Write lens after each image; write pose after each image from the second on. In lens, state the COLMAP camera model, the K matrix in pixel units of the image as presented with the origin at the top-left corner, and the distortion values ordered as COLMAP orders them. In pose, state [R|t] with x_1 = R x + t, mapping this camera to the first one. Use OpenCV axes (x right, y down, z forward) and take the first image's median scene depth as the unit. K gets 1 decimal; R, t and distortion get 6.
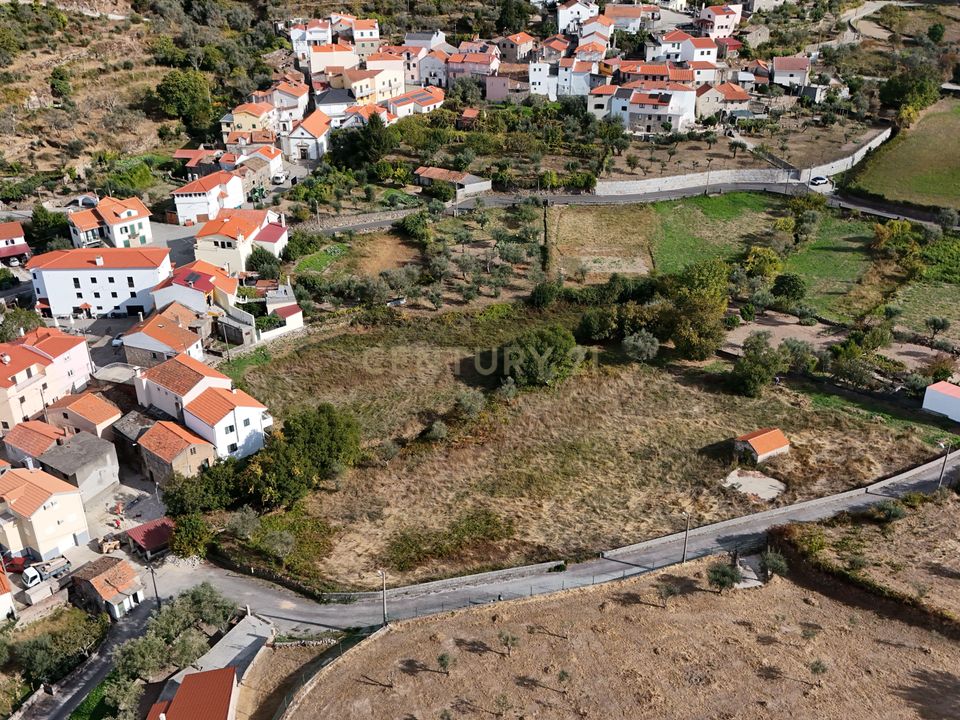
lens RADIAL K [[881.3, 0, 480.0], [0, 881.3, 360.0], [0, 0, 1]] dist [0.103546, -0.177959]
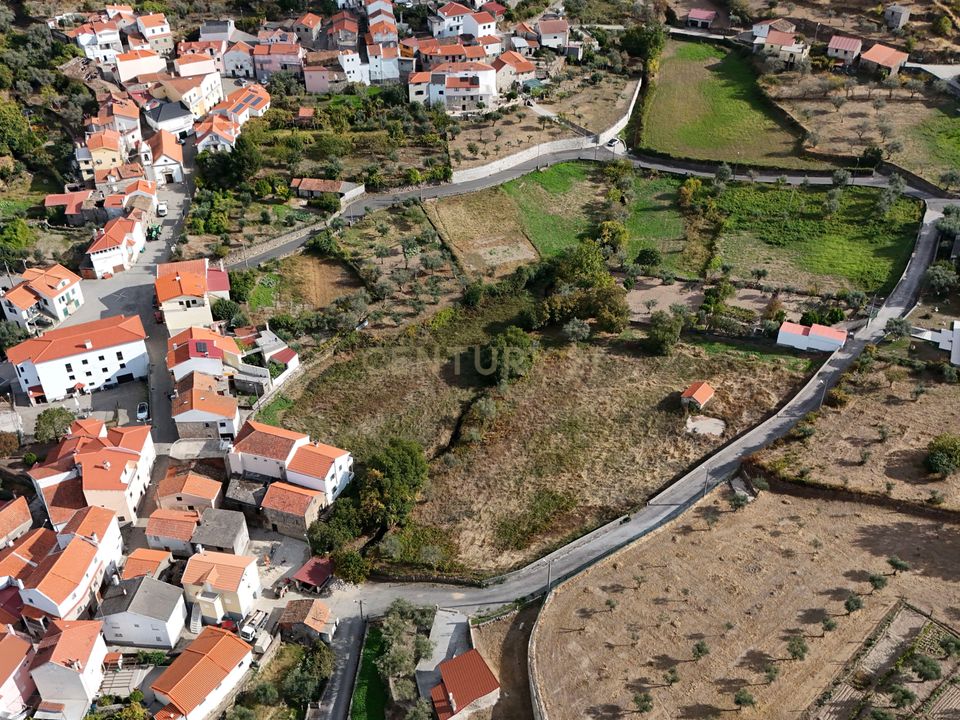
lens RADIAL K [[831.4, 0, 488.3], [0, 831.4, 368.9], [0, 0, 1]] dist [0.080991, -0.083378]
pose [[0.933241, -0.222702, 0.281897, -0.227409], [0.181496, 0.969447, 0.165017, -0.139900], [-0.310034, -0.102837, 0.945147, -0.116543]]
